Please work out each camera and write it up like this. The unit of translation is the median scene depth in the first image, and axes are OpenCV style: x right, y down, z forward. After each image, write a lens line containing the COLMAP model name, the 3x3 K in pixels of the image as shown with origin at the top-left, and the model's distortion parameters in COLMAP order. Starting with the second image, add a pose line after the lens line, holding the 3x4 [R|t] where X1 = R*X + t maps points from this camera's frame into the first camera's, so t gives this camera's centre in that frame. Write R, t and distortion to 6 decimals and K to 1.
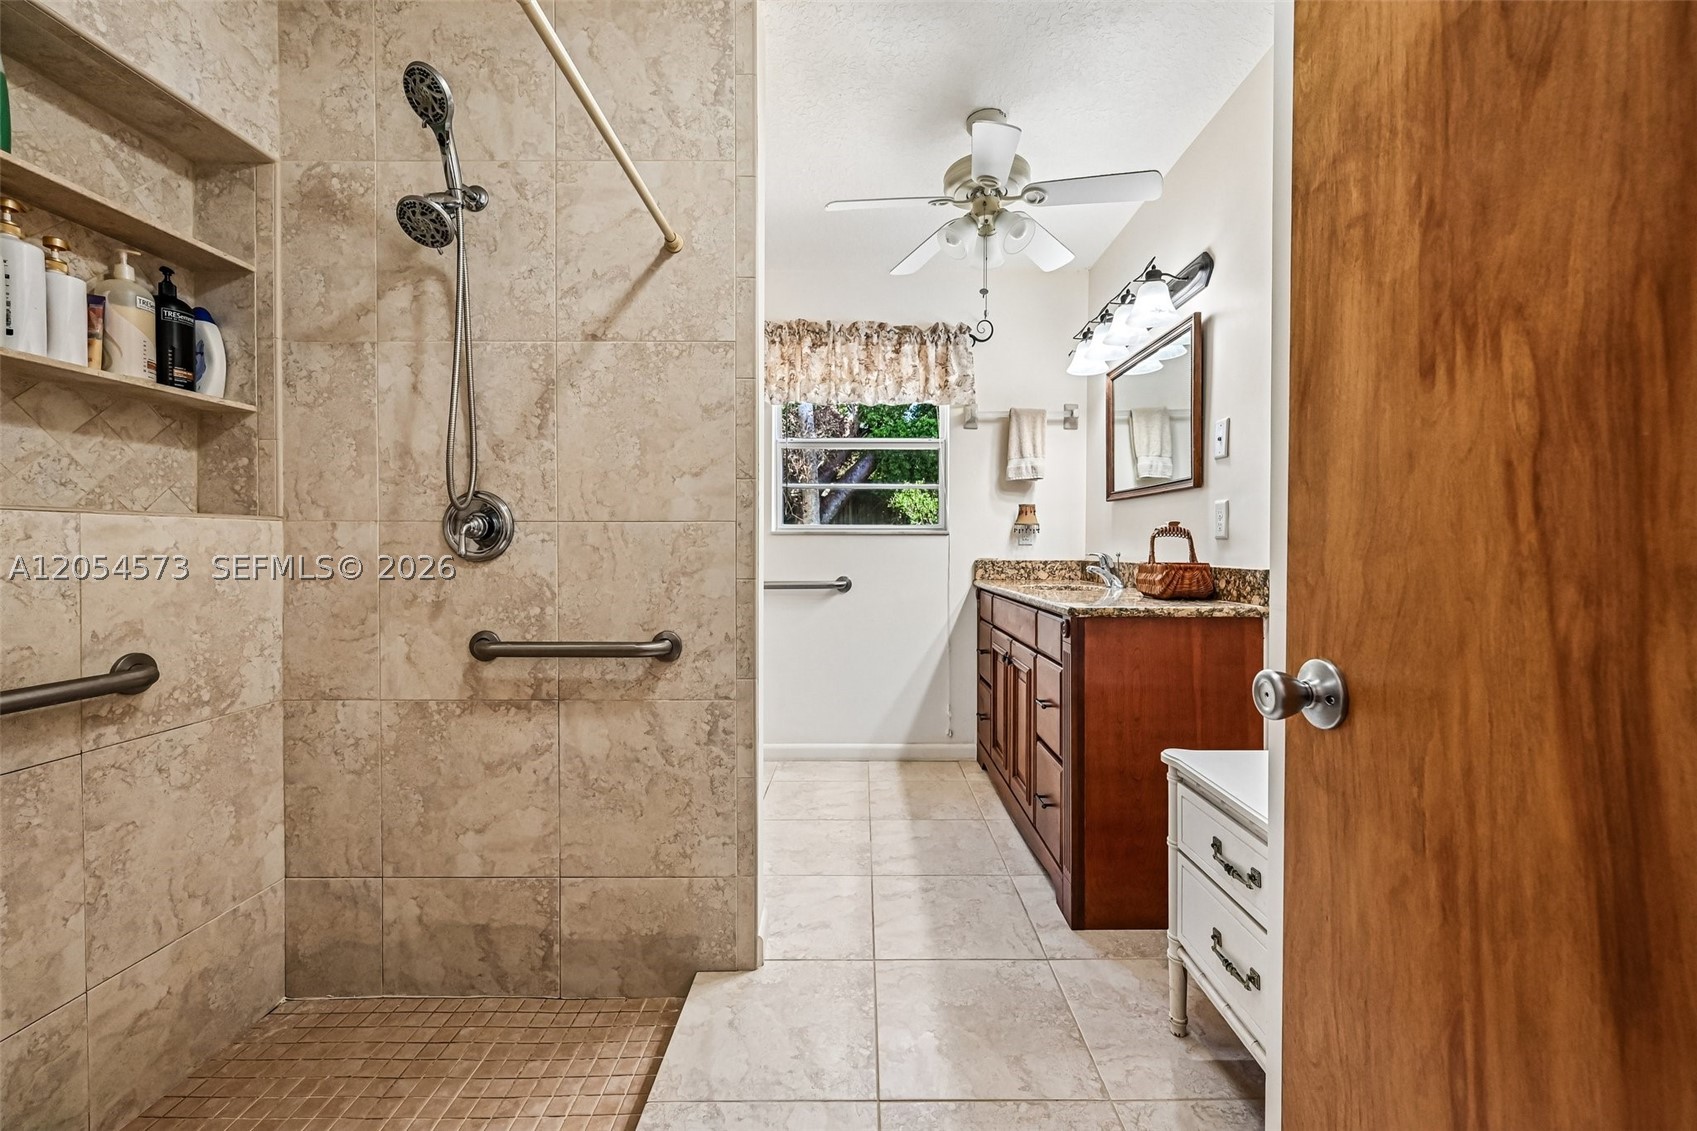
lens RADIAL K [[682.4, 0, 855.2], [0, 682.4, 552.8], [0, 0, 1]] dist [-0.001373, -0.001202]
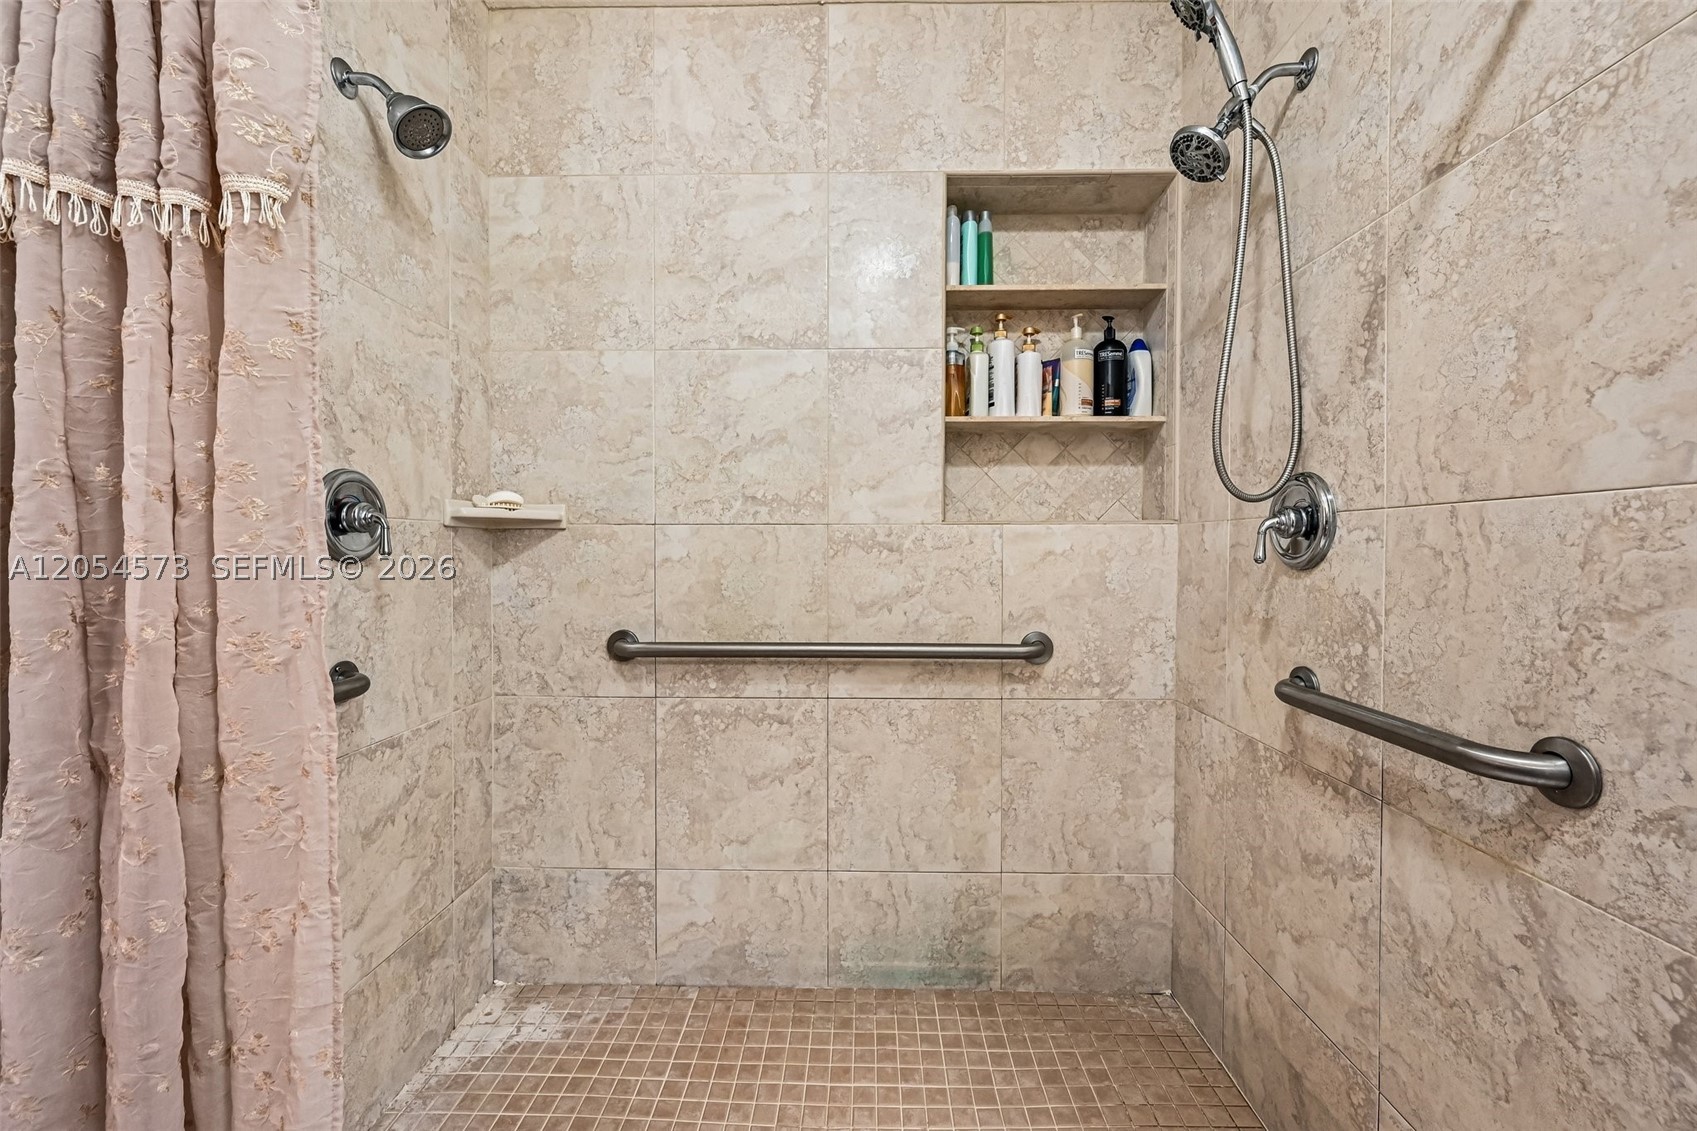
lens RADIAL K [[682.4, 0, 881.2], [0, 682.4, 555.3], [0, 0, 1]] dist [-0.001373, -0.001202]
pose [[-0.021004, 0.009239, -0.999737, 0.186494], [-0.009054, 0.999915, 0.009431, -0.005624], [0.999738, 0.009250, -0.020918, 0.583265]]
